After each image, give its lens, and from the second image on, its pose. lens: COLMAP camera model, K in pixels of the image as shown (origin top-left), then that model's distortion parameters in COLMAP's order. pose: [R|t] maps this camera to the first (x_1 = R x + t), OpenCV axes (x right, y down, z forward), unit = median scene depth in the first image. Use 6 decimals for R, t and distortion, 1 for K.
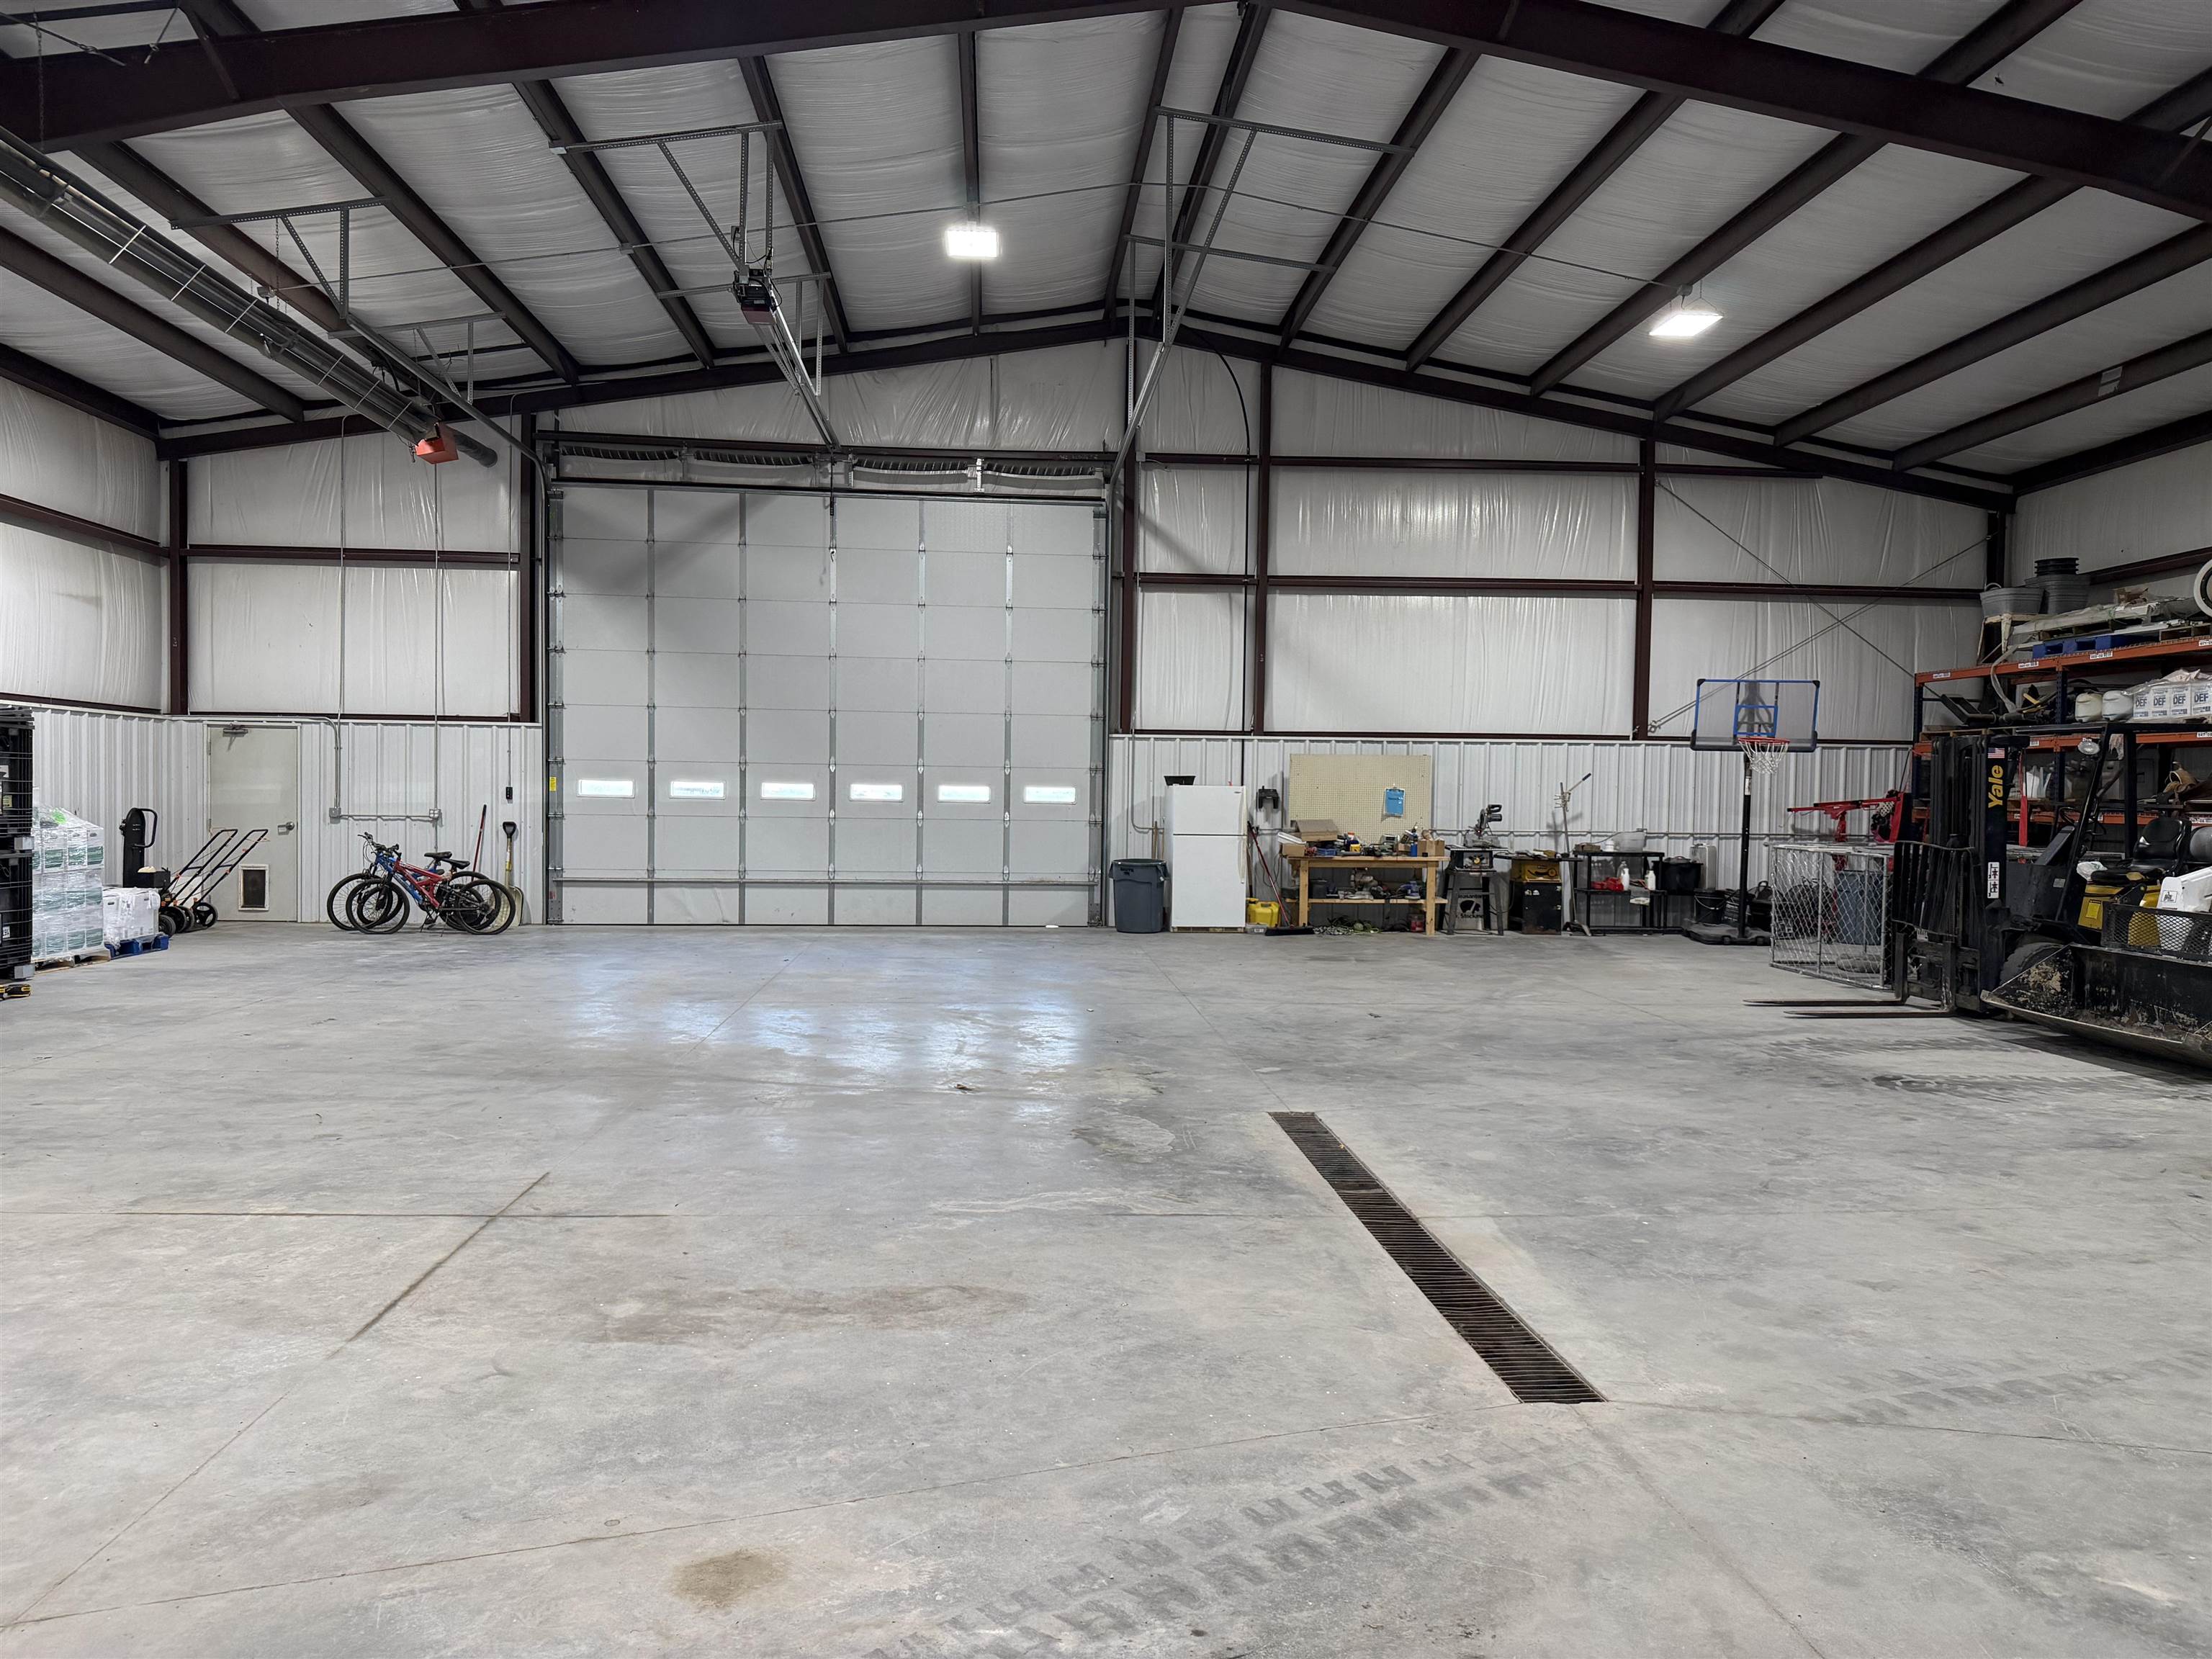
lens RADIAL K [[1545.0, 0, 1111.8], [0, 1545.0, 832.7], [0, 0, 1]] dist [0.064725, -0.083357]
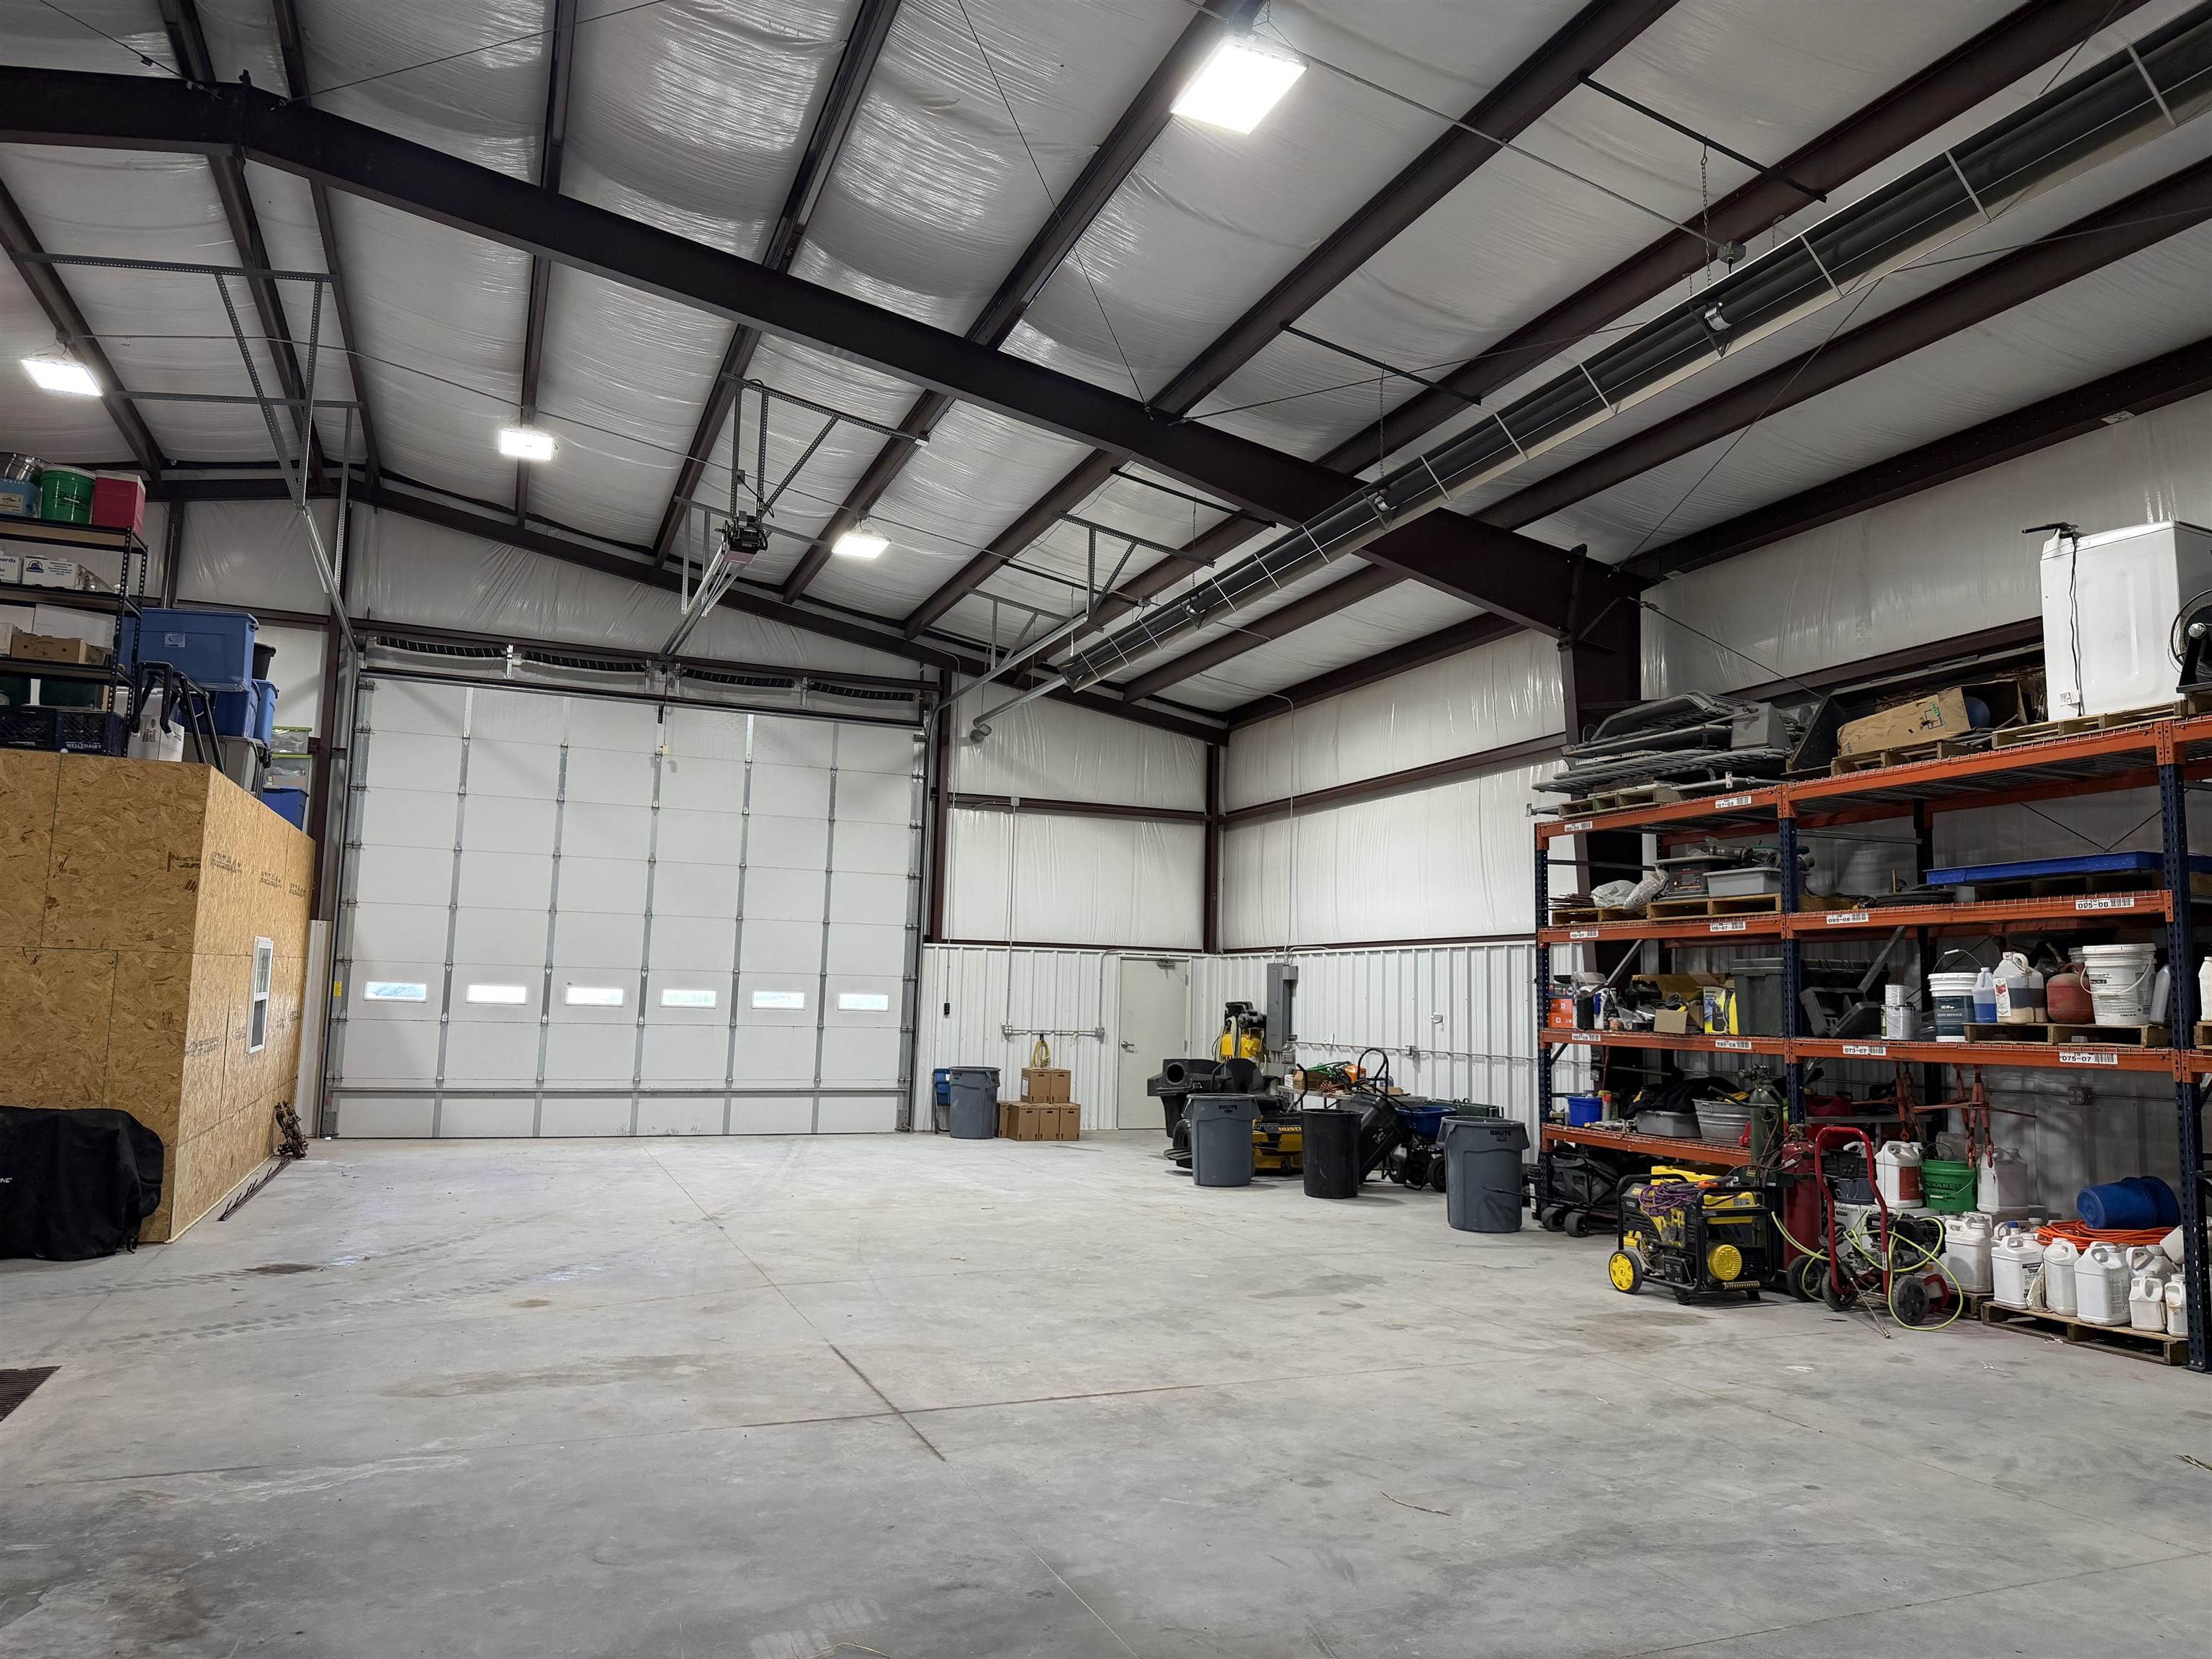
lens RADIAL K [[1568.0, 0, 1129.4], [0, 1568.0, 825.0], [0, 0, 1]] dist [-0.007643, 0.005343]
pose [[-0.950909, -0.073226, -0.300682, -0.100471], [-0.044610, 0.993889, -0.100968, -0.030527], [0.306238, -0.082598, -0.948365, 1.114994]]
